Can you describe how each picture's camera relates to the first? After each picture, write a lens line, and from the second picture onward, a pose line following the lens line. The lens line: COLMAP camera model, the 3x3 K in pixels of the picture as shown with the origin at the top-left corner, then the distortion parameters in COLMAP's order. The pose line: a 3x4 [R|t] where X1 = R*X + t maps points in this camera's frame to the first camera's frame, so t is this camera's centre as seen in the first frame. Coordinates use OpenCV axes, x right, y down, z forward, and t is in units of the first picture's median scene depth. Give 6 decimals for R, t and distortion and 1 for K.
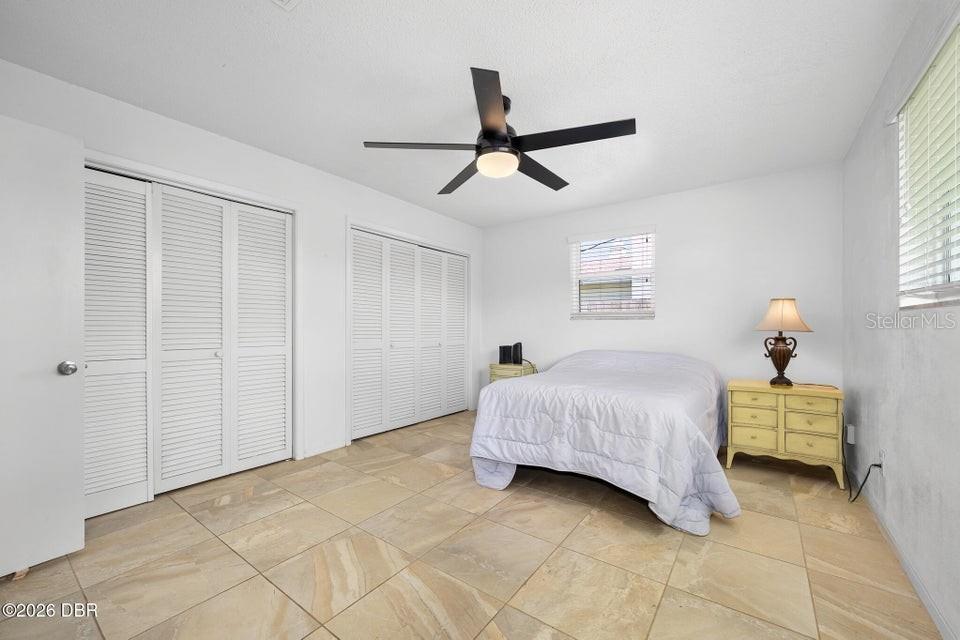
lens RADIAL K [[385.3, 0, 473.9], [0, 385.3, 326.7], [0, 0, 1]] dist [-0.000483, -0.000189]
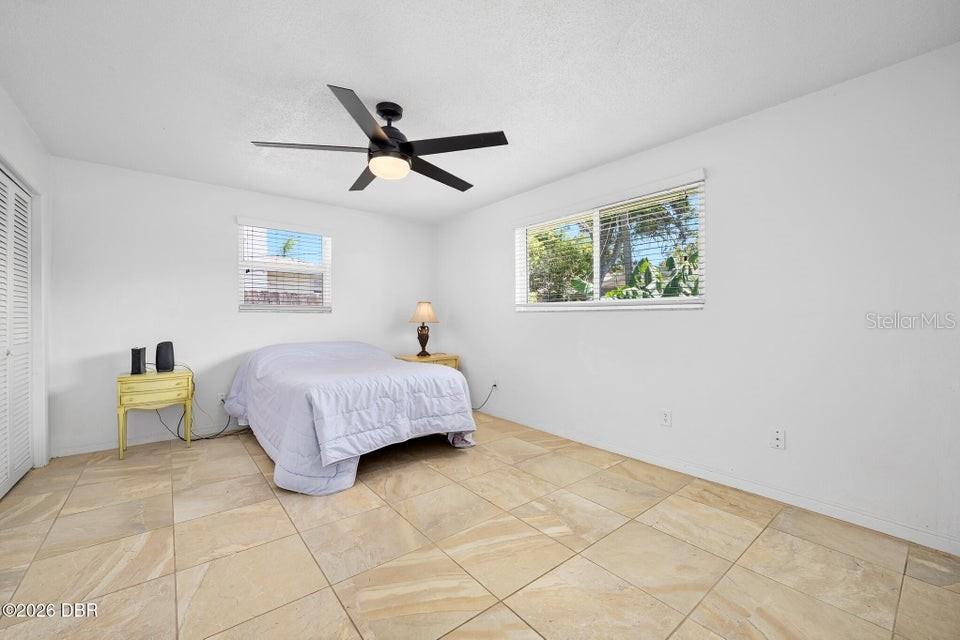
lens RADIAL K [[395.5, 0, 476.5], [0, 395.5, 315.5], [0, 0, 1]] dist [0.000293, 0.000083]
pose [[0.234934, 0.008754, 0.971972, -0.875246], [-0.001855, 0.999962, -0.008558, -0.003204], [-0.972010, 0.000208, 0.234941, 0.477643]]
